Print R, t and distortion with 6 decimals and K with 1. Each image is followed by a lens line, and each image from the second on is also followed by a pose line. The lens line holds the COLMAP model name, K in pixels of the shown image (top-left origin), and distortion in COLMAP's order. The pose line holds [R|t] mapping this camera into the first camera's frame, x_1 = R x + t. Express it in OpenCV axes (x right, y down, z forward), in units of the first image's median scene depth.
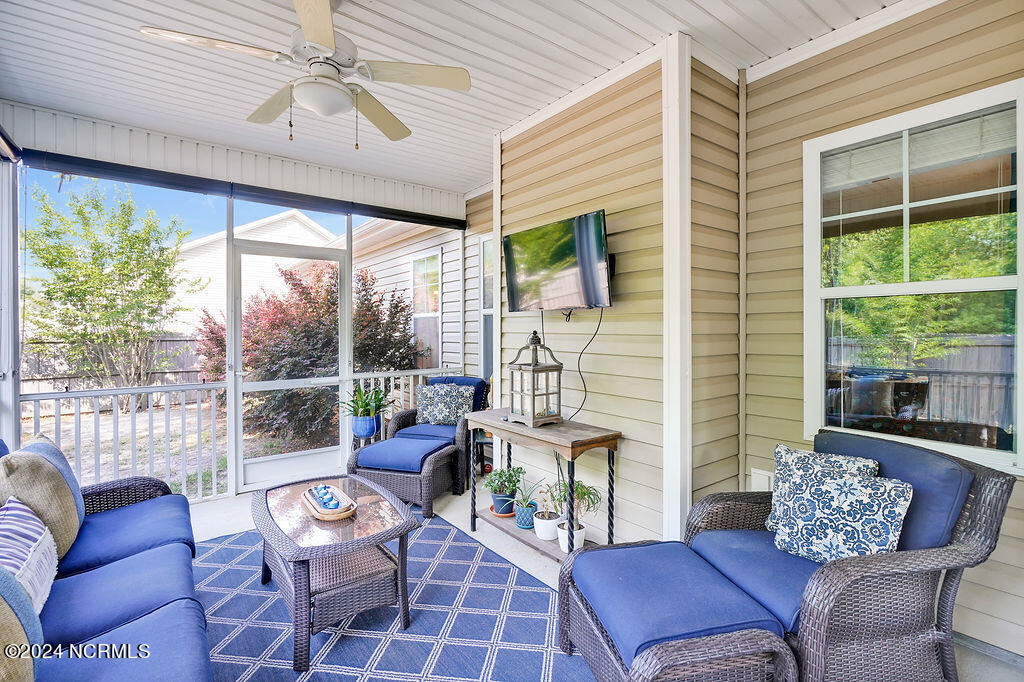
lens RADIAL K [[469.0, 0, 511.0], [0, 469.0, 329.2], [0, 0, 1]] dist [-0.011827, 0.000584]
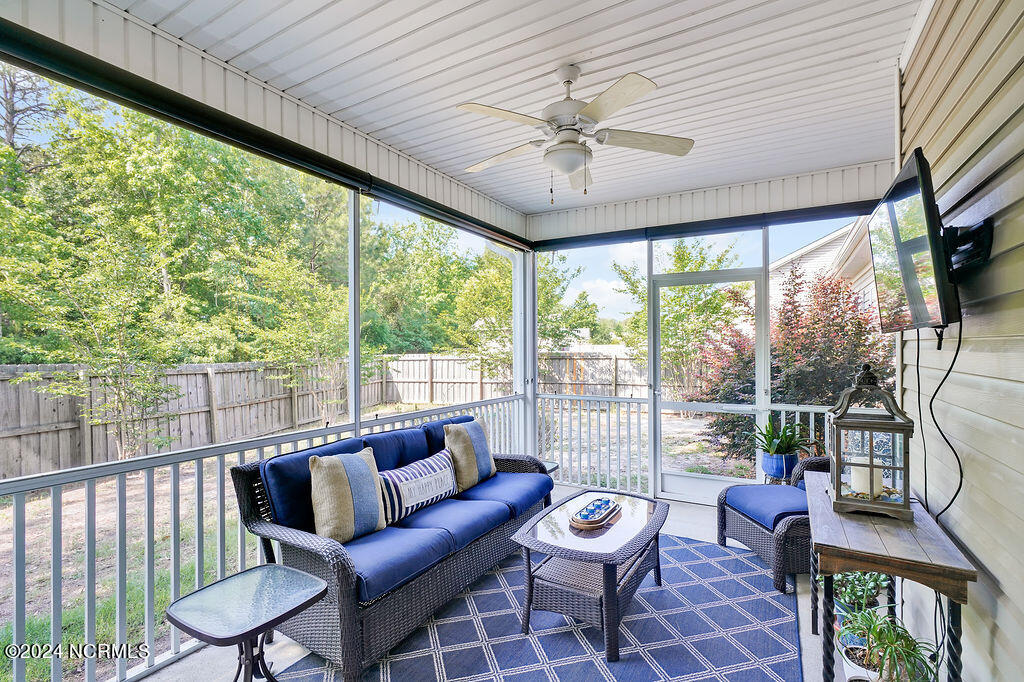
lens RADIAL K [[465.5, 0, 512.0], [0, 465.5, 341.0], [0, 0, 1]] dist [-0.022165, 0.011582]
pose [[0.400234, -0.015332, -0.916285, 0.452053], [-0.000955, 0.999853, -0.017147, -0.015244], [0.916413, 0.007738, 0.400160, 0.311403]]
